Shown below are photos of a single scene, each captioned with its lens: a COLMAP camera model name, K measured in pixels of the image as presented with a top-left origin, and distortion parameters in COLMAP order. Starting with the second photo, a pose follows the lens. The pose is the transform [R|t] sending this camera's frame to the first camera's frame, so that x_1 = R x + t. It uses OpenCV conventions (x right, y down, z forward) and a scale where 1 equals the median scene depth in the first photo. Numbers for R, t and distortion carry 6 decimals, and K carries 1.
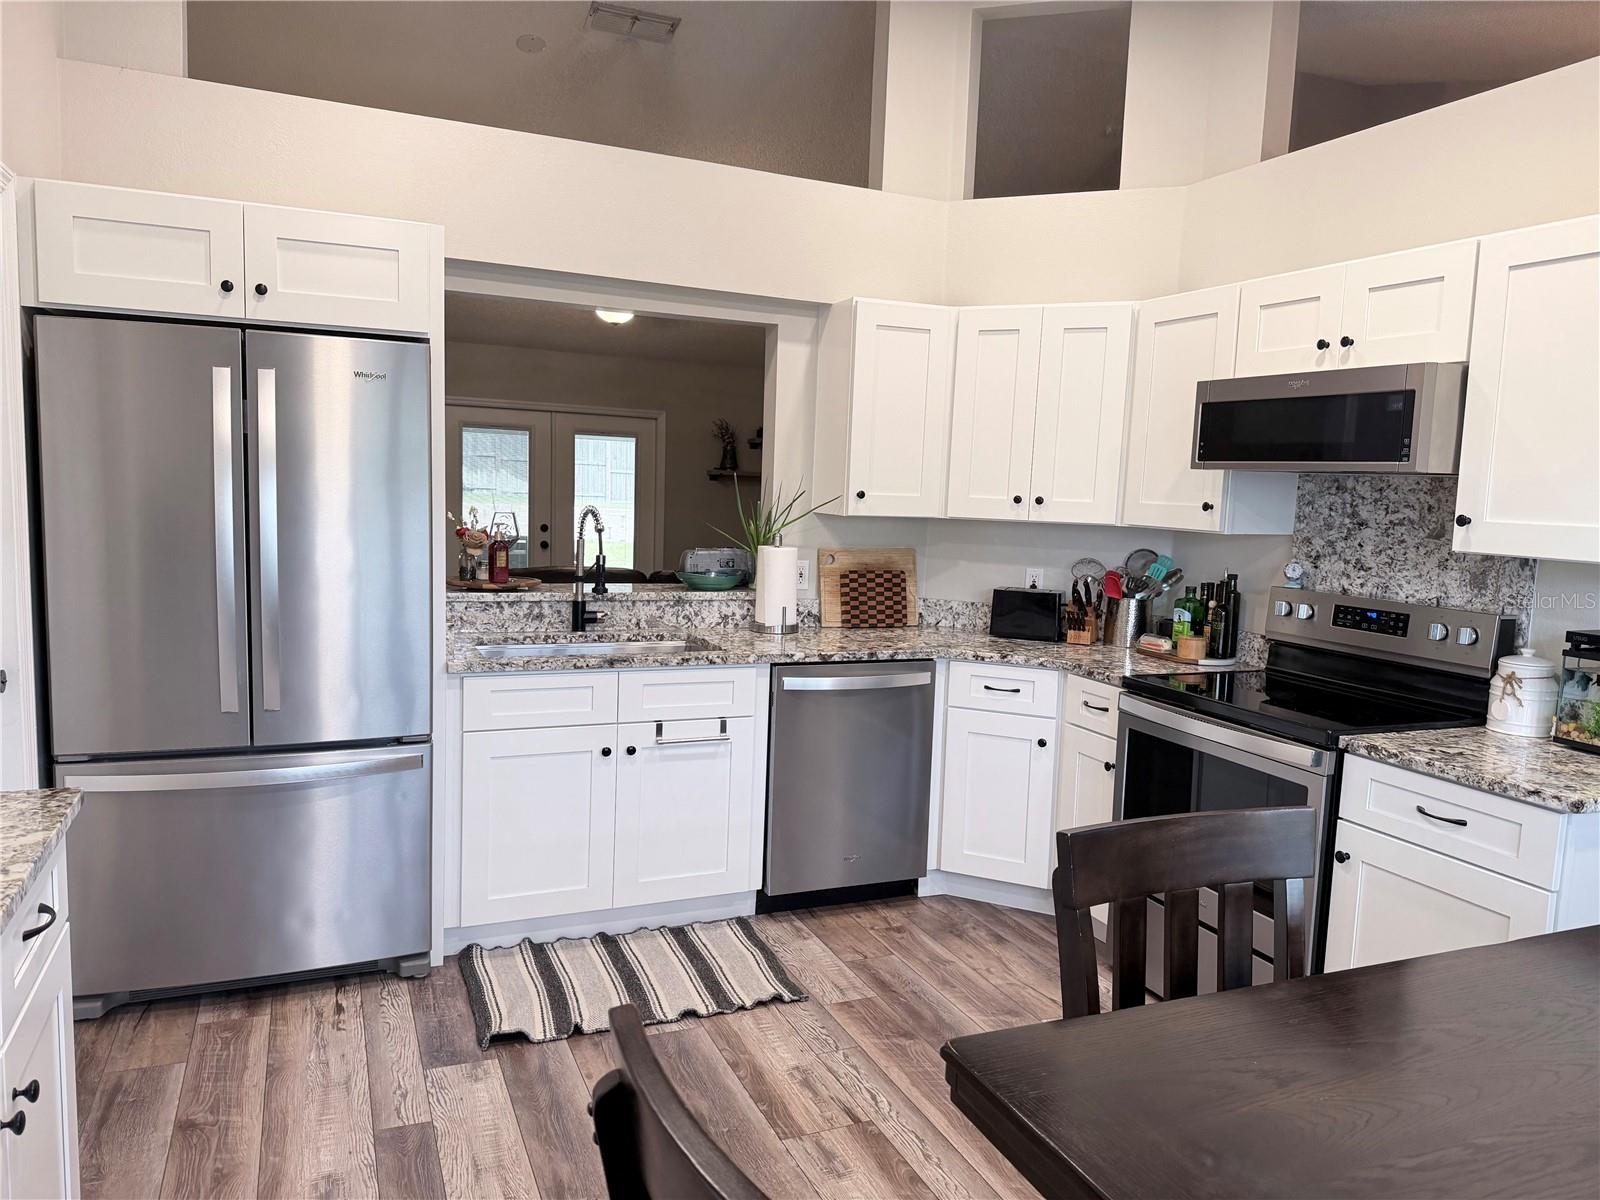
lens RADIAL K [[1120.2, 0, 799.6], [0, 1120.2, 599.6], [0, 0, 1]] dist [0.065915, -0.087560]
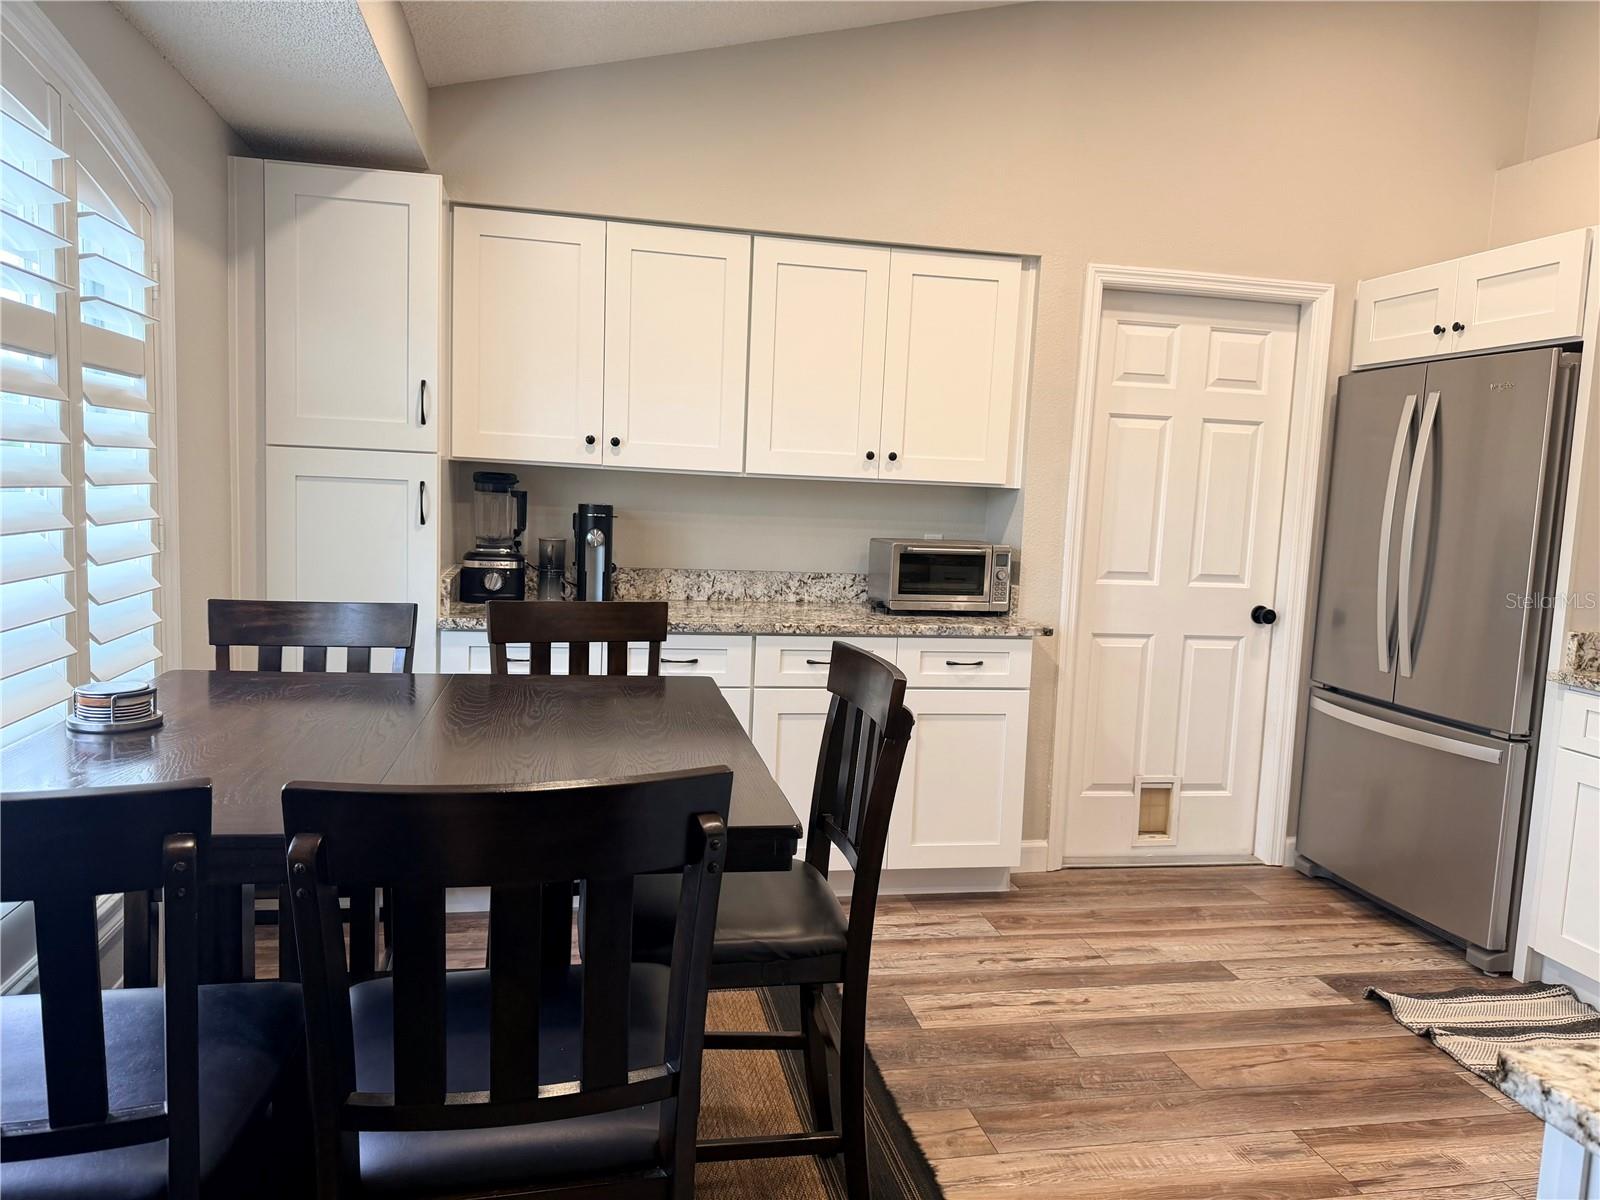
lens RADIAL K [[1120.2, 0, 786.6], [0, 1120.2, 606.5], [0, 0, 1]] dist [0.065915, -0.087560]
pose [[-0.213666, 0.058236, -0.975169, 0.700061], [-0.153742, 0.983778, 0.092436, 0.011560], [0.964733, 0.169675, -0.201247, 0.498653]]
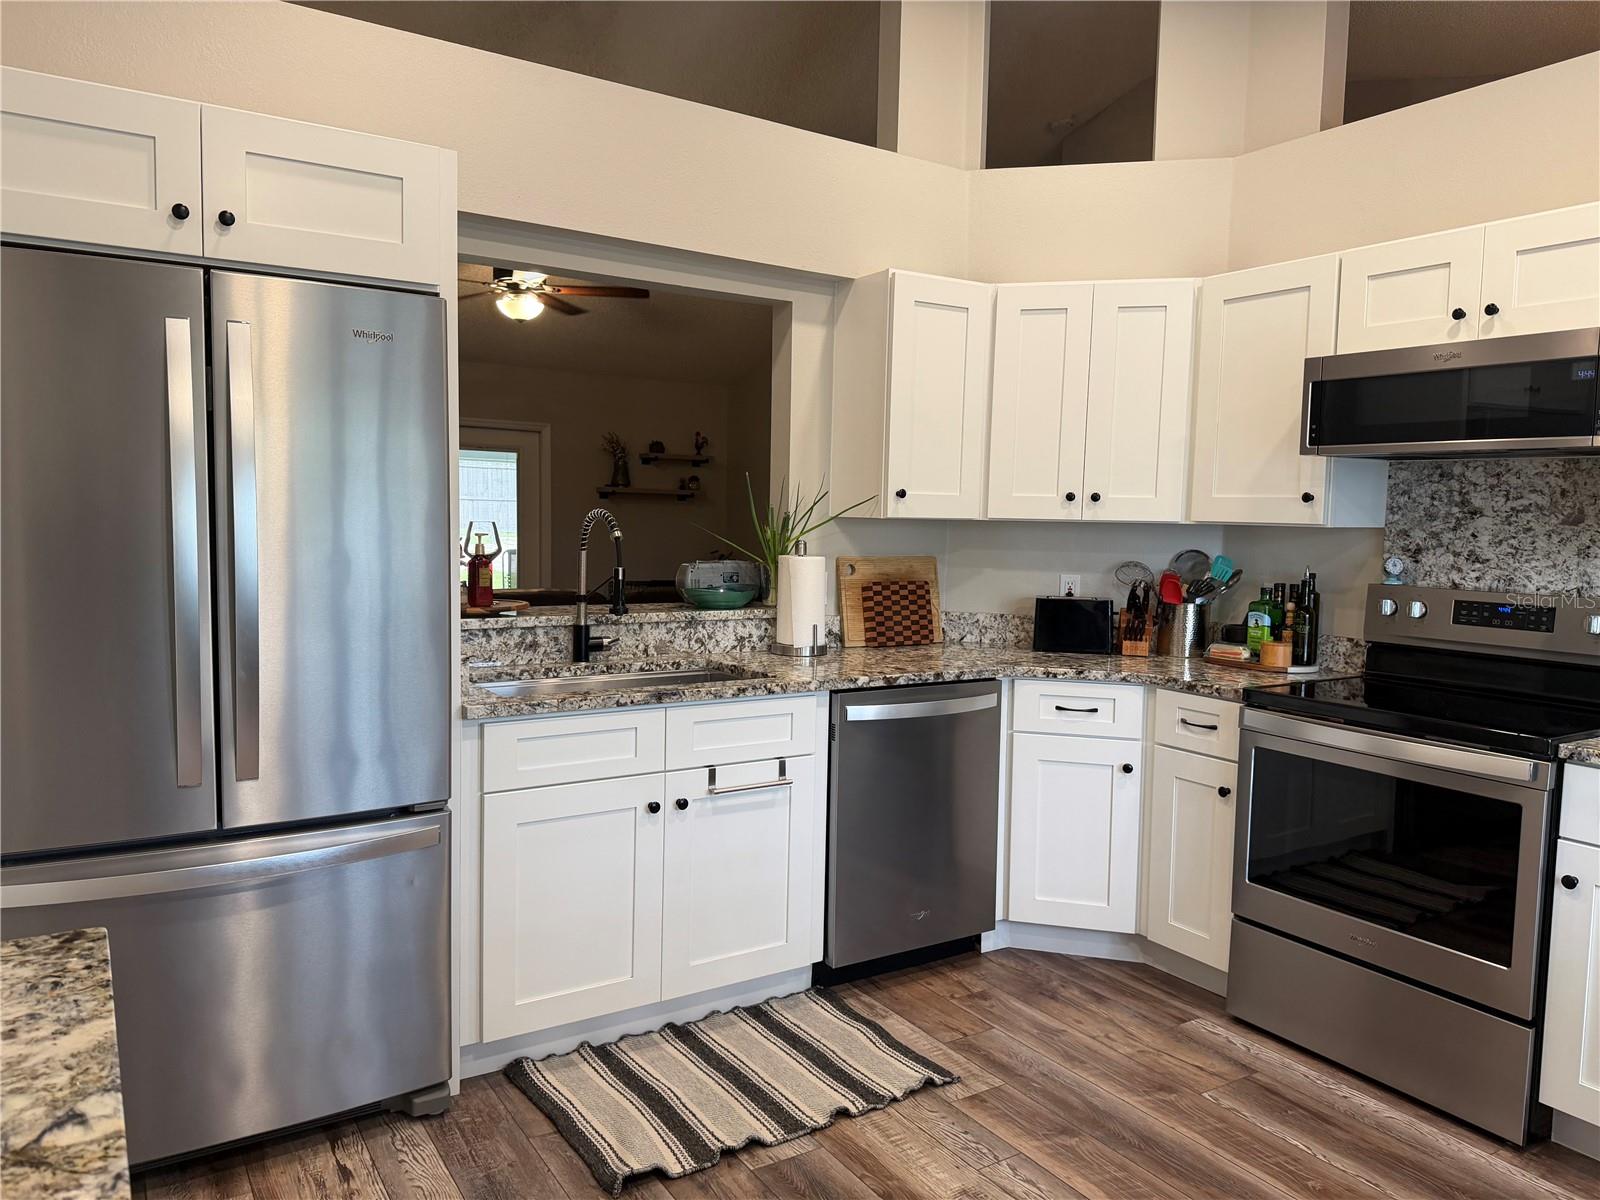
lens RADIAL K [[1120.2, 0, 800.9], [0, 1120.2, 593.0], [0, 0, 1]] dist [0.065915, -0.087560]
pose [[0.986784, -0.027701, 0.159655, -0.184915], [0.032391, 0.999115, -0.026848, 0.005486], [-0.158770, 0.031665, 0.986808, 0.168464]]
